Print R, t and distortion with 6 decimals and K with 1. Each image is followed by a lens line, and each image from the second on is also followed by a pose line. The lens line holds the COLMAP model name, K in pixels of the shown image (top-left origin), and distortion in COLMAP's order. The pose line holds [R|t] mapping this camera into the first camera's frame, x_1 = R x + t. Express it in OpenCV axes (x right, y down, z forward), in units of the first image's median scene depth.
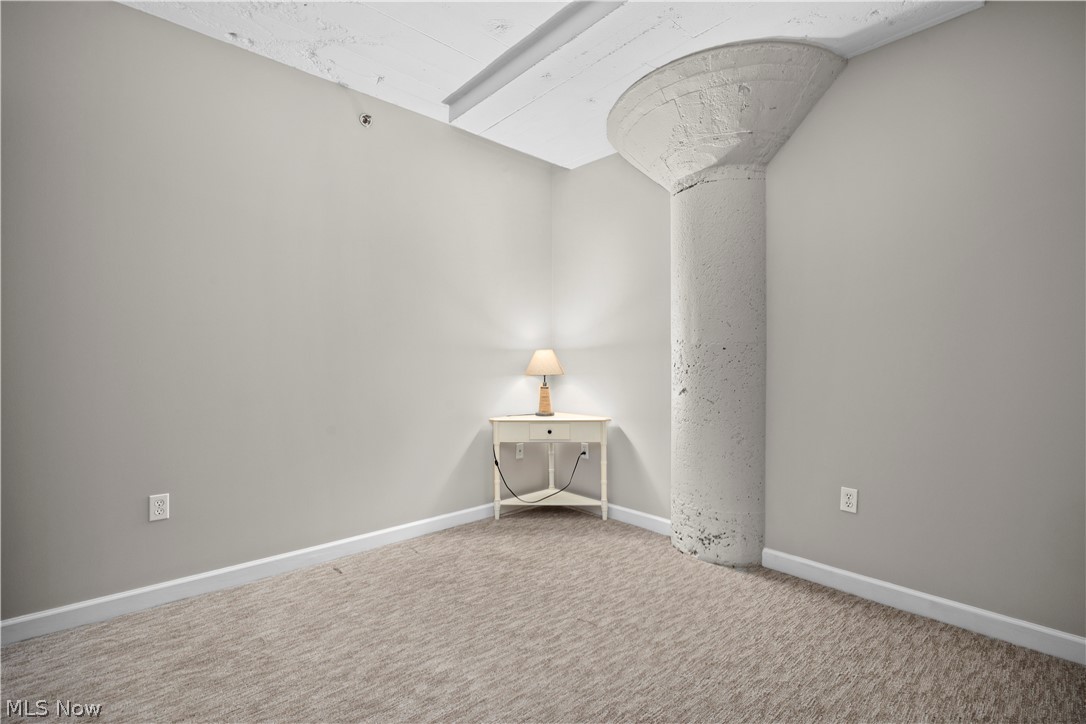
lens RADIAL K [[480.4, 0, 555.7], [0, 480.4, 361.5], [0, 0, 1]] dist [-0.007313, -0.001451]
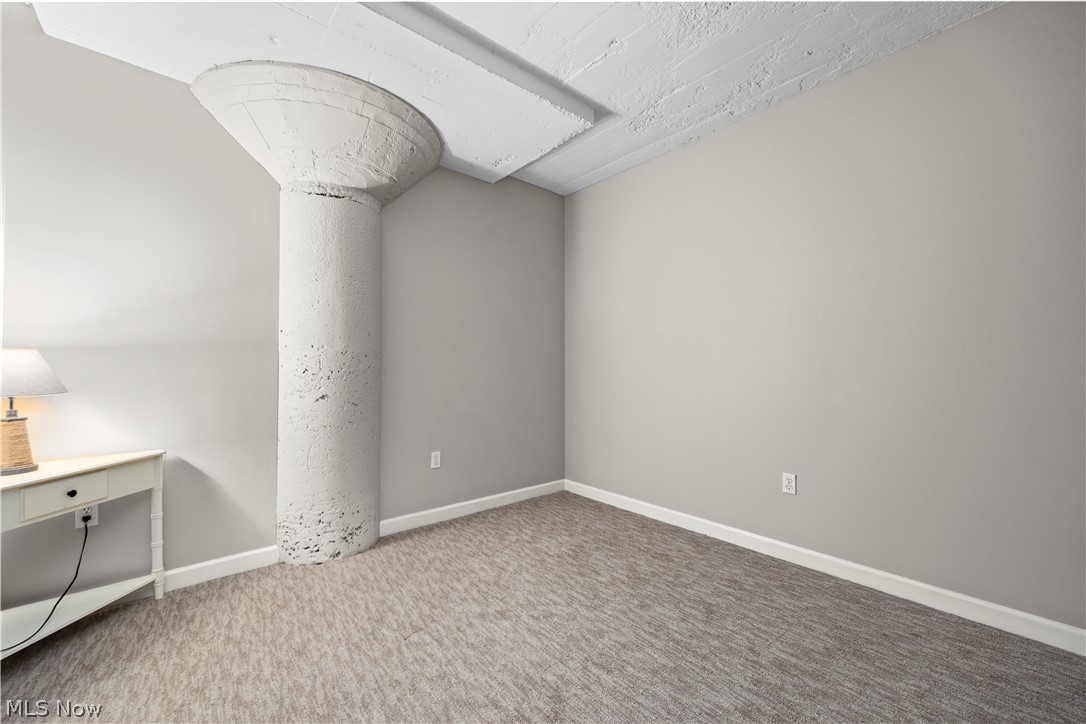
lens RADIAL K [[418.9, 0, 540.5], [0, 418.9, 358.5], [0, 0, 1]] dist [-0.003252, 0.000268]
pose [[0.048881, 0.015643, 0.998682, -0.589311], [0.000689, 0.999877, -0.015695, -0.004941], [-0.998804, 0.001455, 0.048864, 0.530061]]
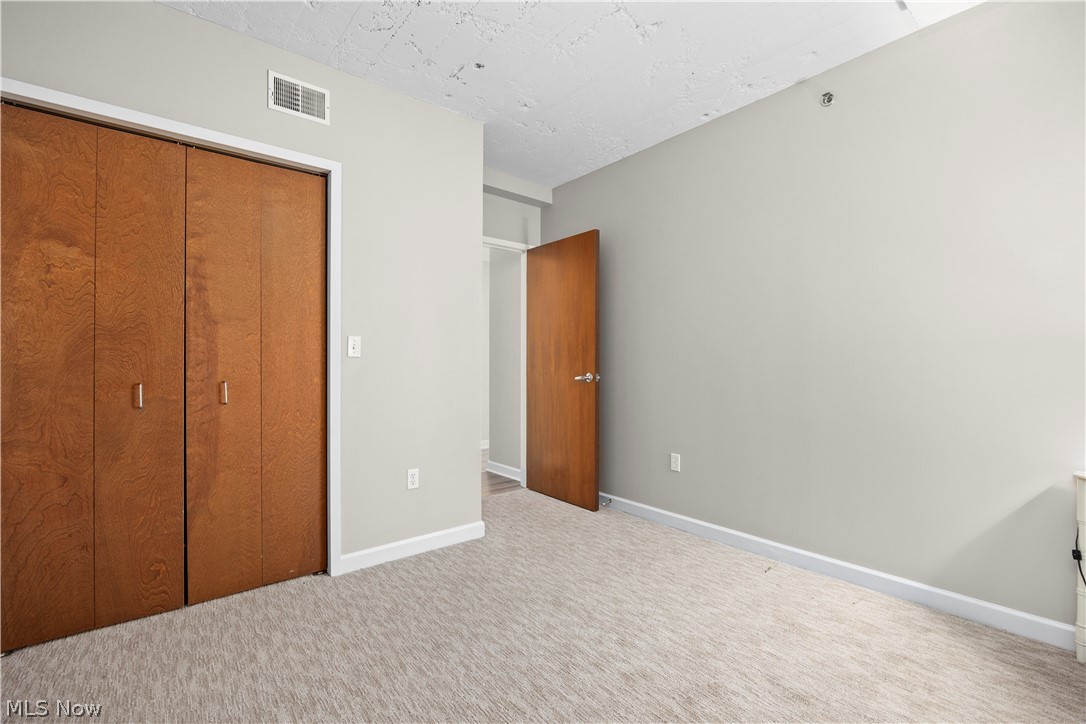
lens RADIAL K [[480.4, 0, 523.8], [0, 480.4, 358.2], [0, 0, 1]] dist [-0.007313, -0.001451]
pose [[-0.096460, -0.011463, -0.995271, 0.578505], [0.000524, 0.999933, -0.011568, -0.003592], [0.995337, -0.001637, -0.096447, 0.541807]]
